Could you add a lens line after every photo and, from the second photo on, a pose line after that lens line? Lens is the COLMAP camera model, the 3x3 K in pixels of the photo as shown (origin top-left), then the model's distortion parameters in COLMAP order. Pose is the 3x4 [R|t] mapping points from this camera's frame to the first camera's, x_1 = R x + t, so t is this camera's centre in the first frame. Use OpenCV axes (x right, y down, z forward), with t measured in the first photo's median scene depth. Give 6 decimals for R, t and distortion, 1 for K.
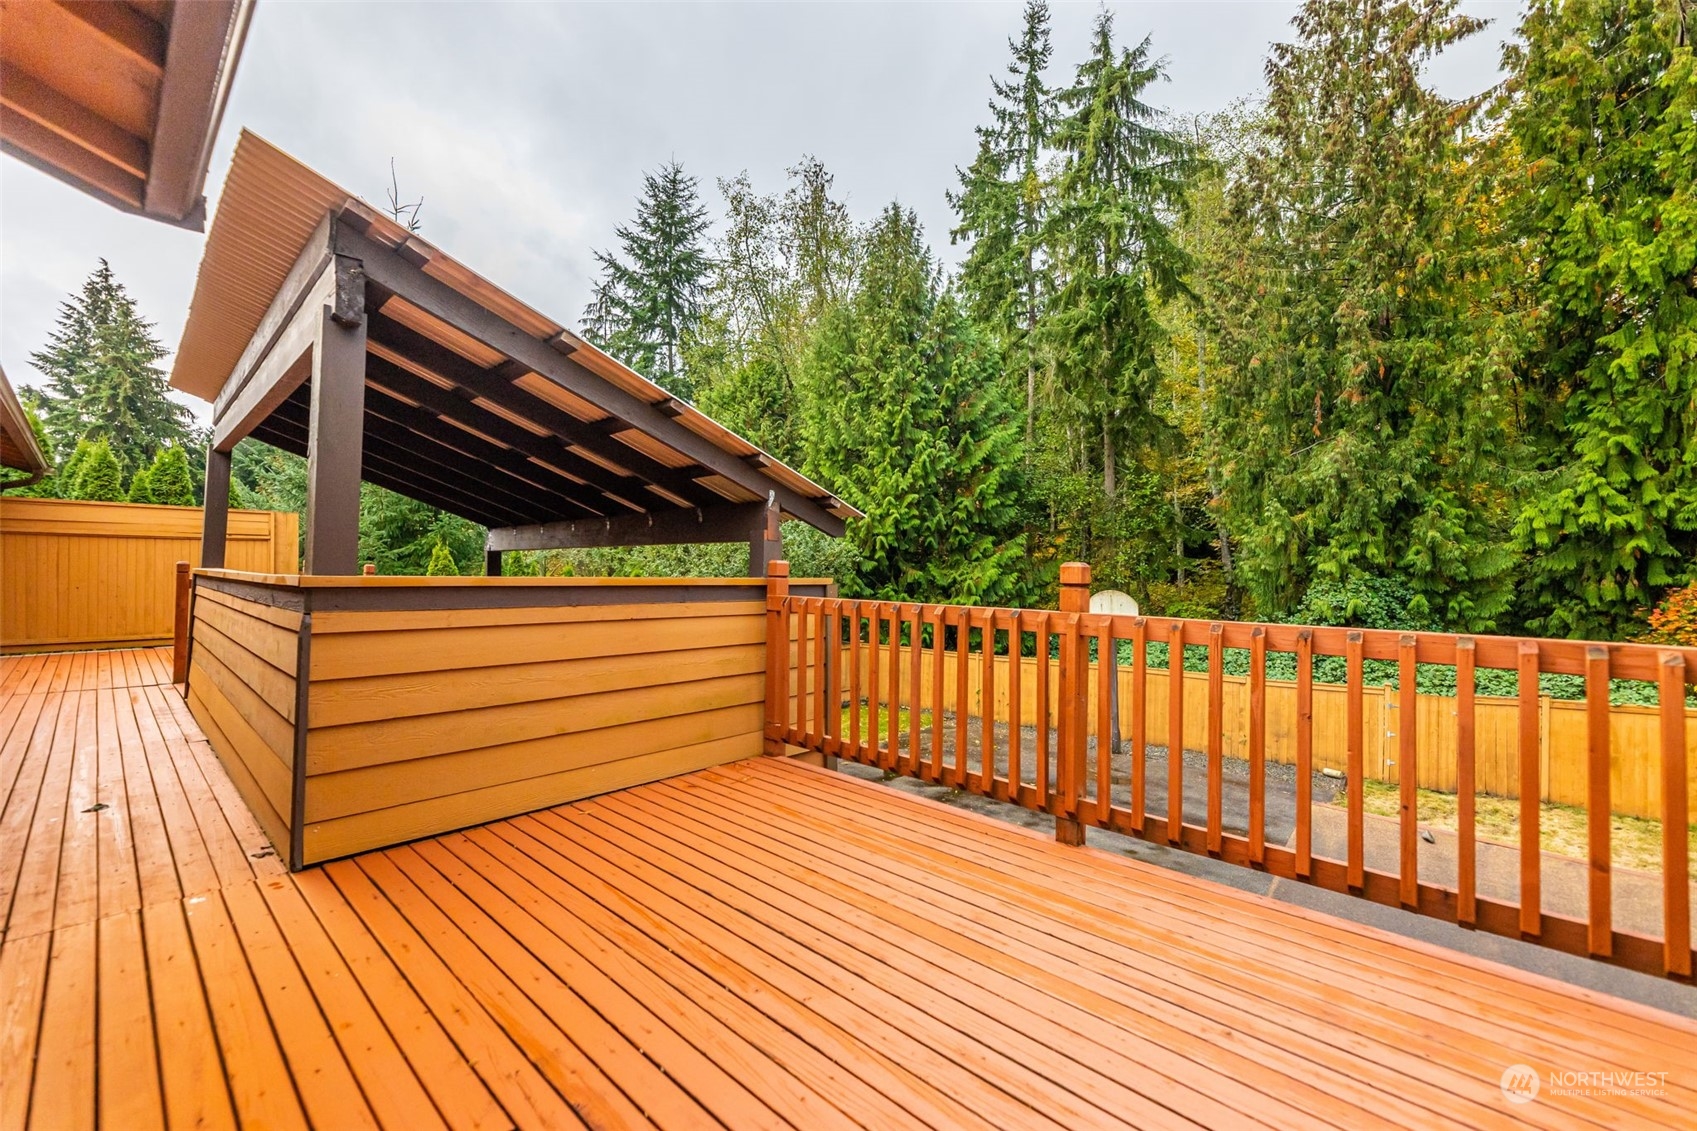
lens RADIAL K [[683.7, 0, 844.6], [0, 683.7, 567.0], [0, 0, 1]] dist [0.000048, -0.000709]
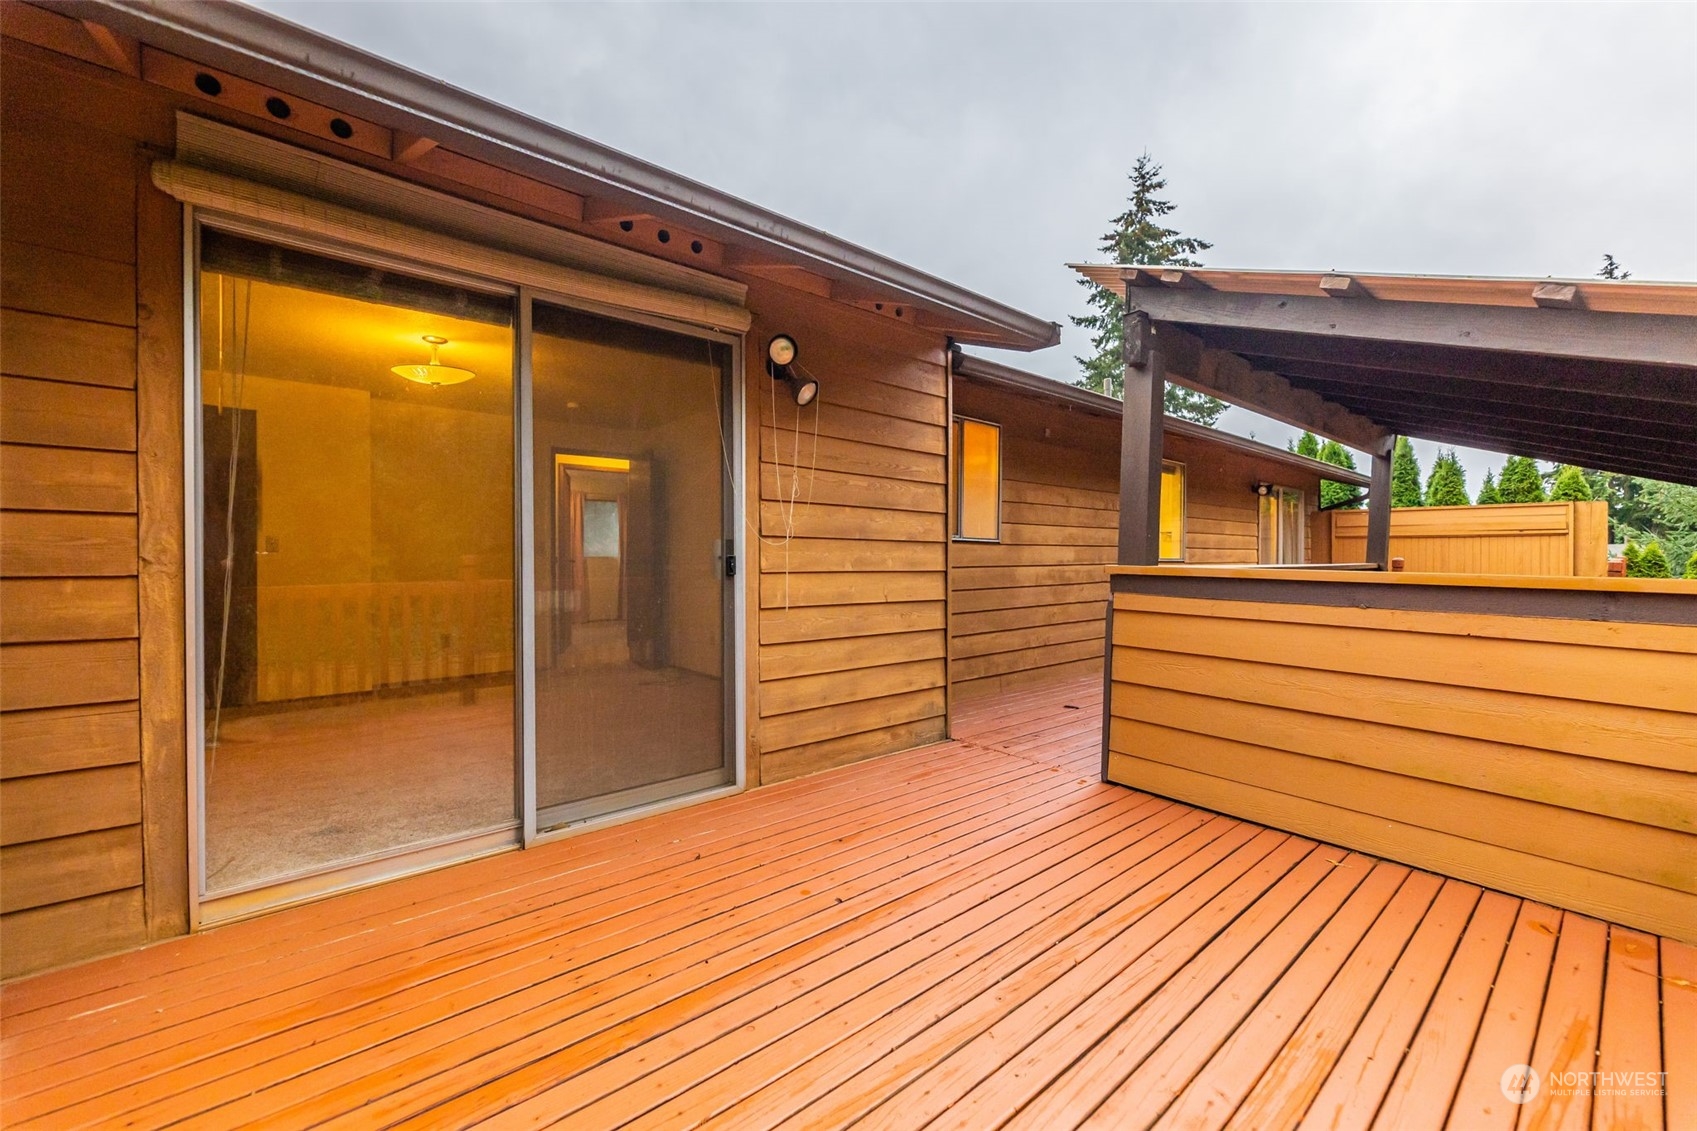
lens RADIAL K [[683.7, 0, 848.3], [0, 683.7, 564.1], [0, 0, 1]] dist [0.000048, -0.000709]
pose [[-0.123814, 0.003181, -0.992300, 0.499192], [-0.006913, 0.999968, 0.004068, 0.007466], [0.992281, 0.007363, -0.123788, 0.536665]]
